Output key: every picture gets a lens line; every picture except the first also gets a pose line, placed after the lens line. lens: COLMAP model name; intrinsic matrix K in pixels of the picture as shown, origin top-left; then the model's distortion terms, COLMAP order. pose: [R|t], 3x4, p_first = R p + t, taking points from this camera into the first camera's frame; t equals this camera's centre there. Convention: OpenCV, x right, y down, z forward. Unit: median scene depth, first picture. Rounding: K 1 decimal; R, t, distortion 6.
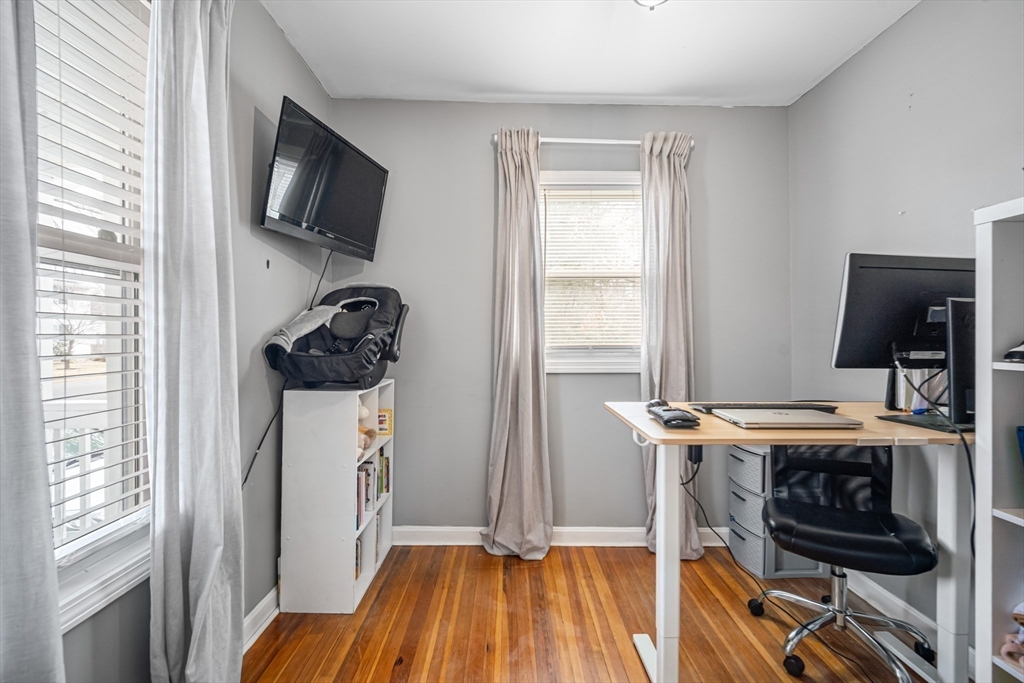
lens RADIAL K [[464.7, 0, 511.1], [0, 464.7, 336.0], [0, 0, 1]] dist [-0.003776, 0.002005]
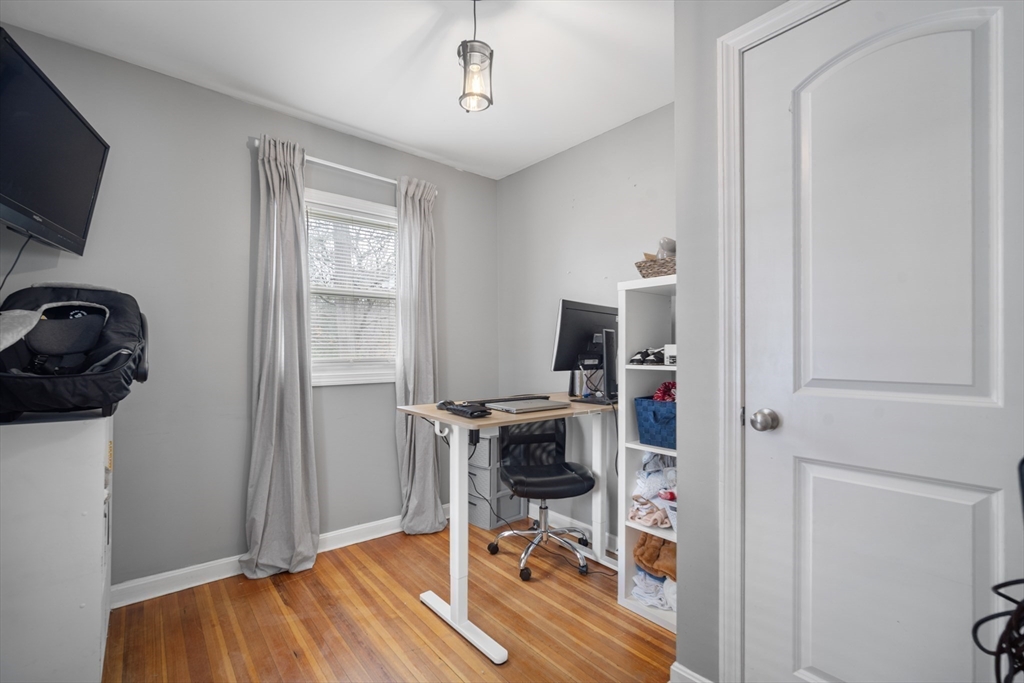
lens RADIAL K [[464.7, 0, 508.5], [0, 464.7, 347.1], [0, 0, 1]] dist [-0.003776, 0.002005]
pose [[0.768292, 0.003205, 0.640091, -0.294150], [-0.001283, 0.999993, -0.003467, -0.004487], [-0.640098, 0.001843, 0.768291, -0.077837]]
